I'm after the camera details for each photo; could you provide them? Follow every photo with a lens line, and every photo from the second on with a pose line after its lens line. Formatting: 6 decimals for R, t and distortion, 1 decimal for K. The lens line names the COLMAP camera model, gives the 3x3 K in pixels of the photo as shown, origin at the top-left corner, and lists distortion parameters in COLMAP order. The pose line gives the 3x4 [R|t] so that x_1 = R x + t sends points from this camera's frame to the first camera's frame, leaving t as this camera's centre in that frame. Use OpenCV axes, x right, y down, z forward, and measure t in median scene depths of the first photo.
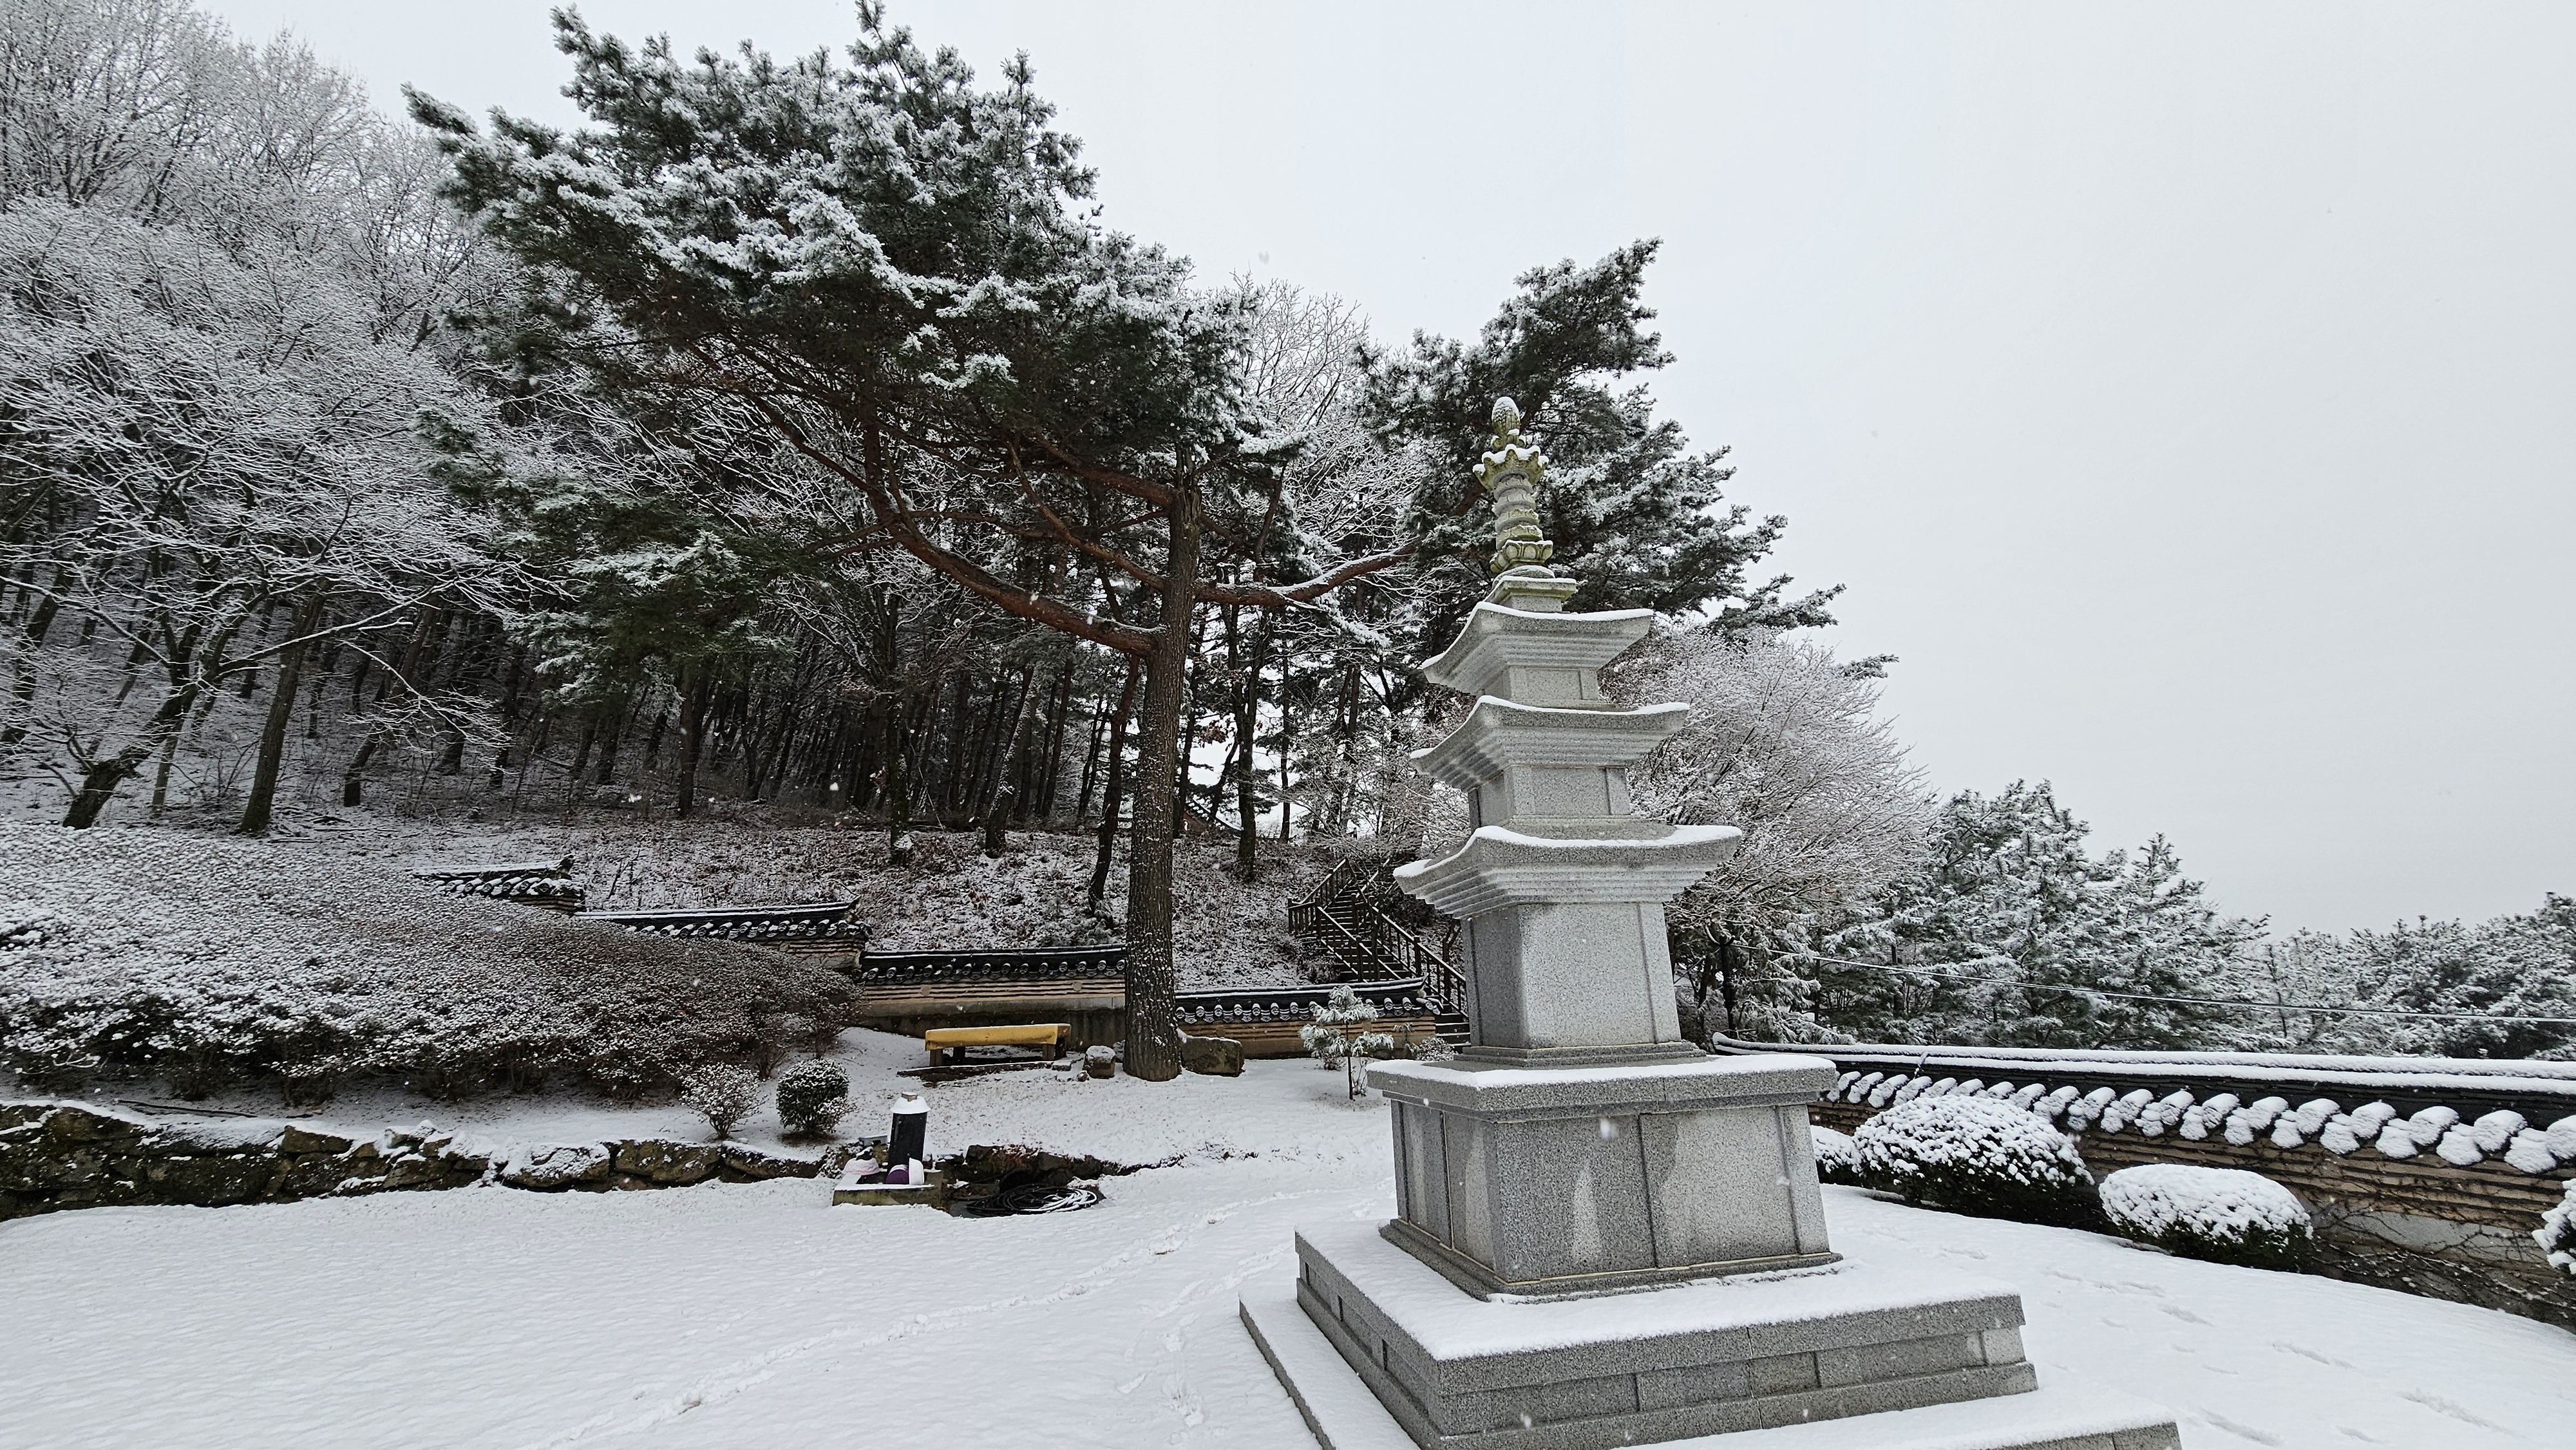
lens RADIAL K [[1035.2, 0, 1295.8], [0, 1035.2, 733.7], [0, 0, 1]] dist [-0.011201, -0.000241]
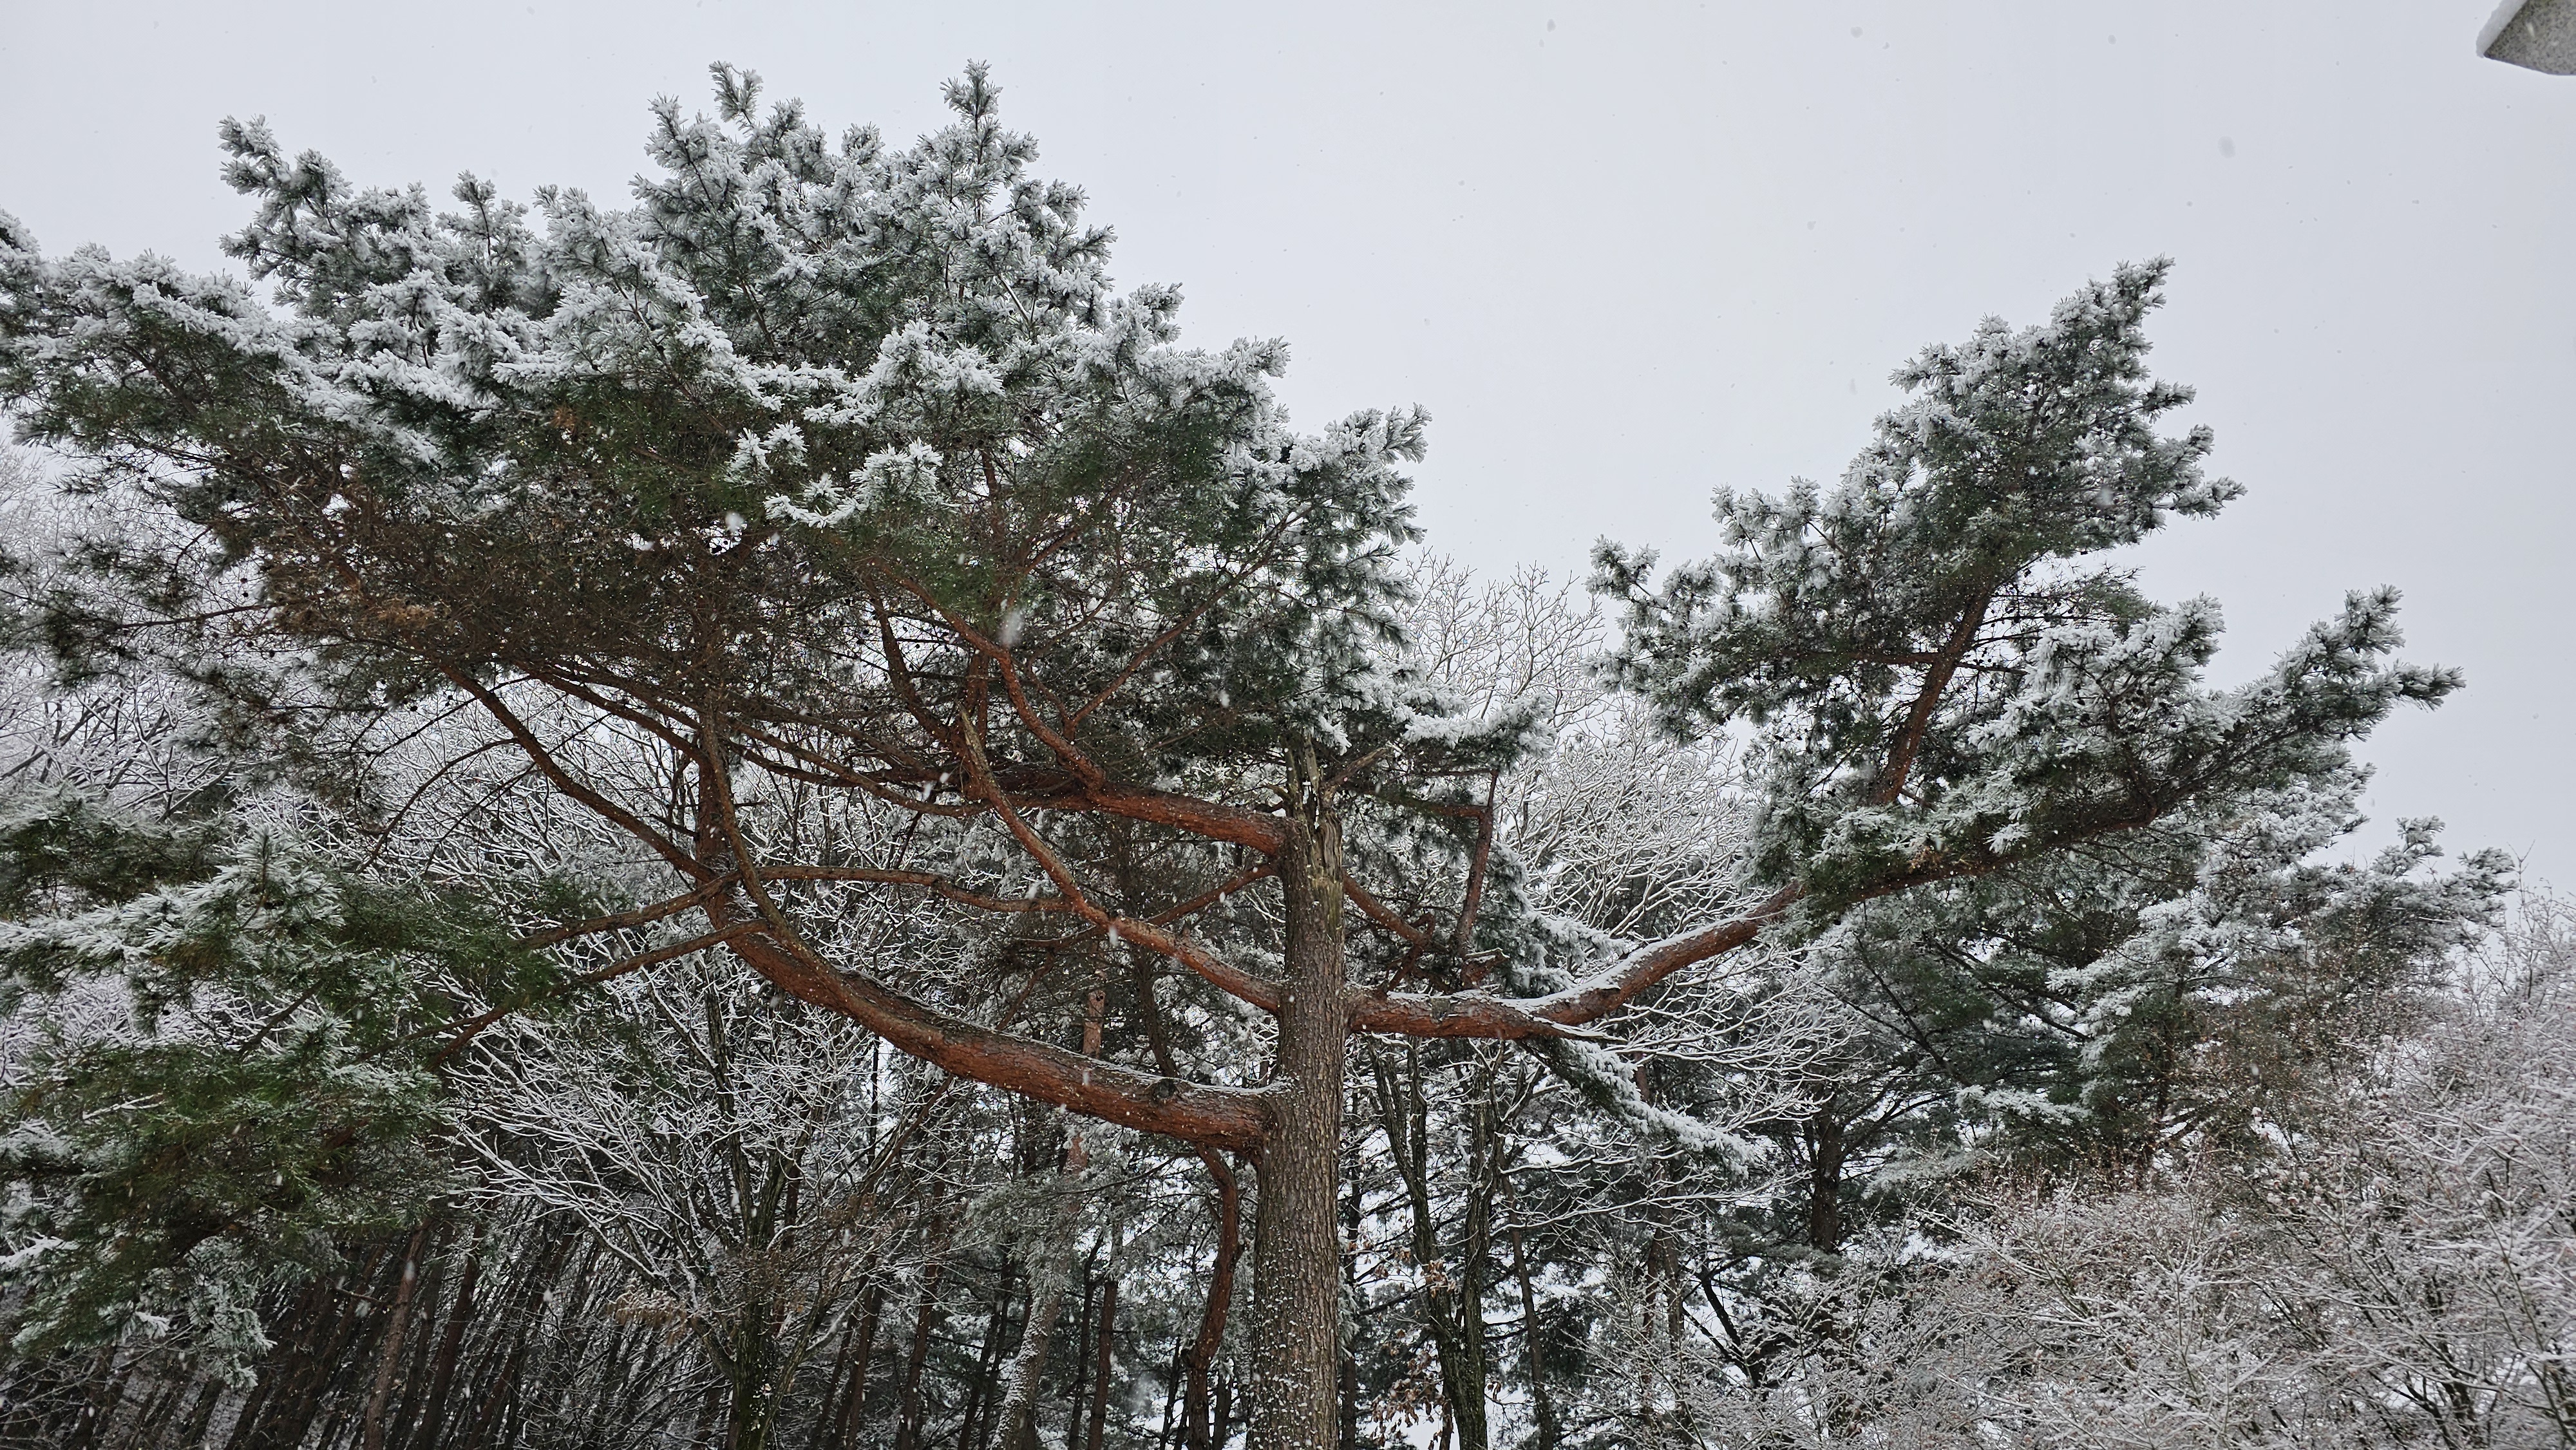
lens RADIAL K [[1675.5, 0, 1276.1], [0, 1675.5, 714.0], [0, 0, 1]] dist [0.088182, -0.095983]
pose [[0.988719, -0.118375, -0.091769, -0.043391], [0.067779, 0.899974, -0.430642, 0.073637], [0.133567, 0.419564, 0.897845, 0.253308]]
